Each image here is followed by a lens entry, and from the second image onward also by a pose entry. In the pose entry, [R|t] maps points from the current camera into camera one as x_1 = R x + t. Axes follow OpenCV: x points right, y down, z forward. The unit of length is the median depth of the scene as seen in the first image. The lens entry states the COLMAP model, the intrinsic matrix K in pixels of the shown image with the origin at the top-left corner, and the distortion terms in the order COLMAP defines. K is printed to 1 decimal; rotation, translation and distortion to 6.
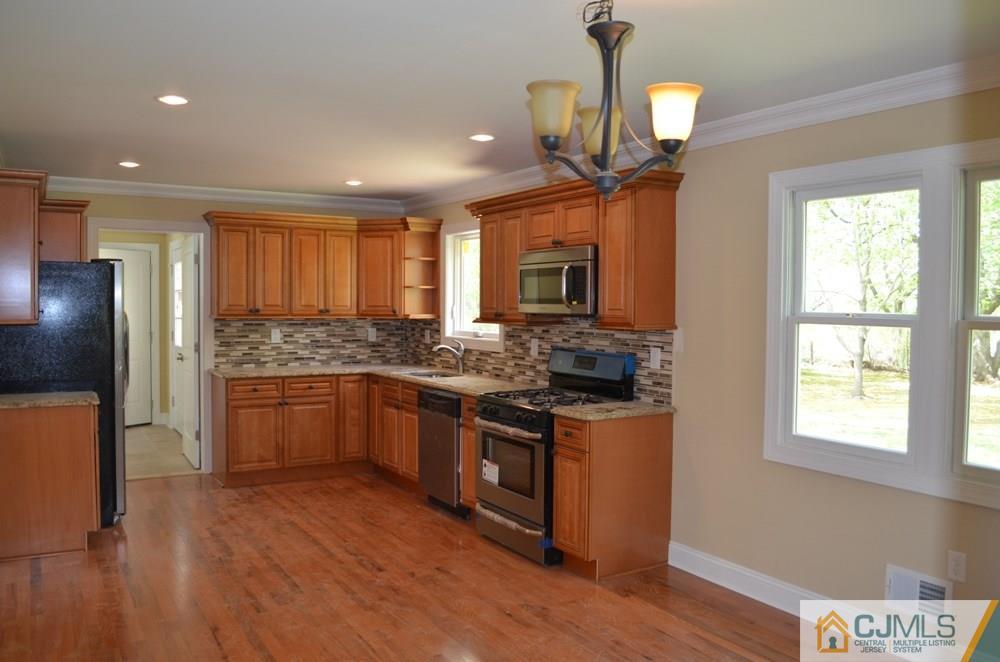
lens RADIAL K [[781.5, 0, 494.8], [0, 781.5, 330.1], [0, 0, 1]] dist [-0.083555, 0.005563]
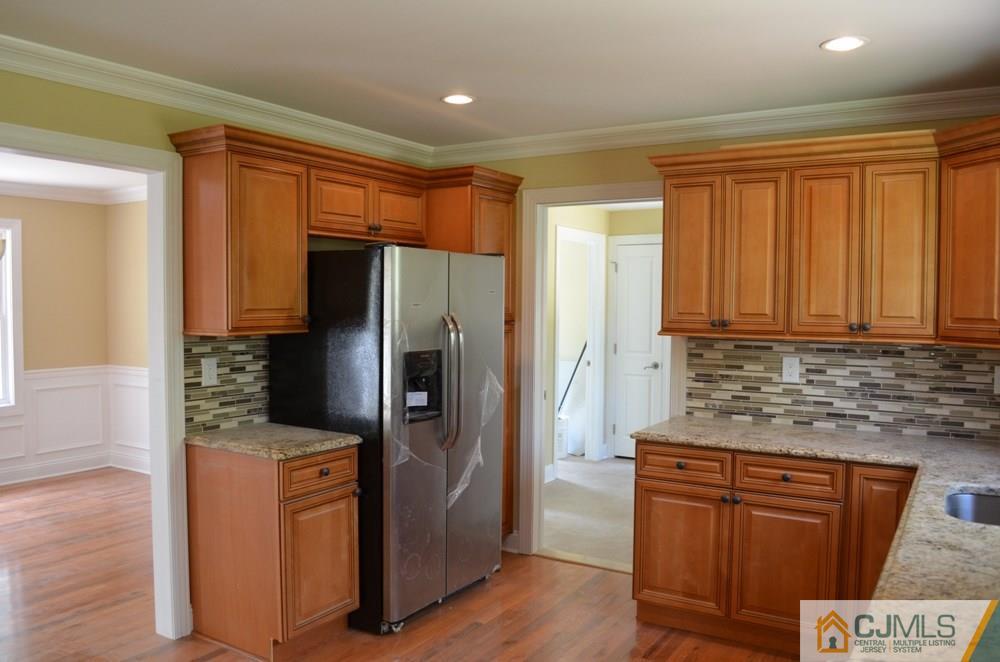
lens RADIAL K [[781.5, 0, 494.3], [0, 781.5, 335.5], [0, 0, 1]] dist [-0.083555, 0.005563]
pose [[0.459537, 0.034992, -0.887469, 0.116974], [-0.035098, 0.999159, 0.021222, -0.023178], [0.887465, 0.021396, 0.460379, 0.609935]]
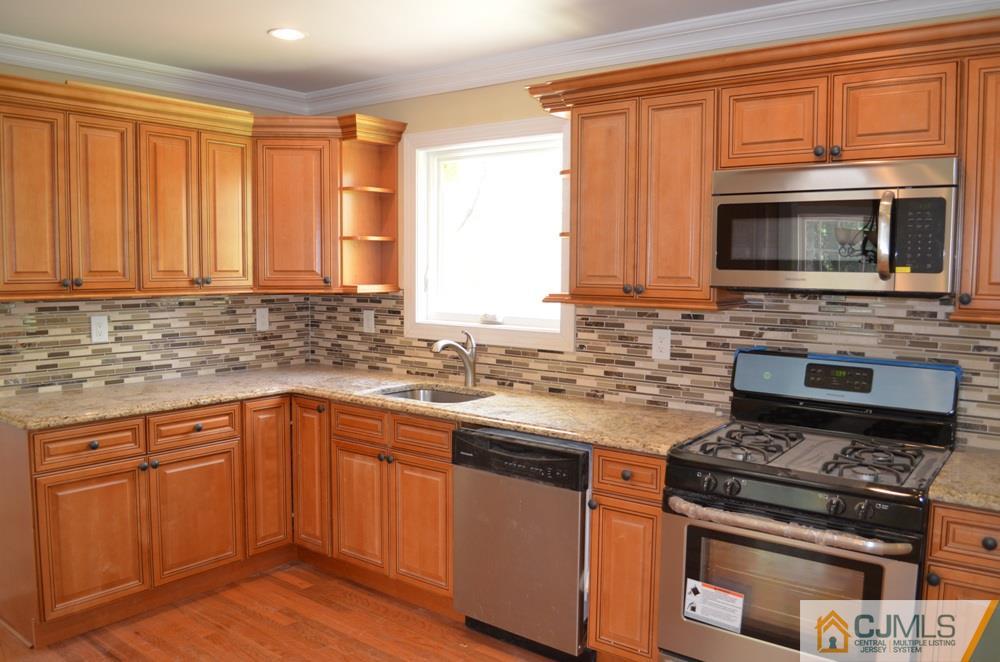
lens RADIAL K [[781.5, 0, 496.1], [0, 781.5, 331.2], [0, 0, 1]] dist [-0.083555, 0.005563]
pose [[0.933082, -0.030578, 0.358362, -0.236554], [0.011316, 0.998382, 0.055726, -0.018749], [-0.359486, -0.047942, 0.931918, 0.454810]]
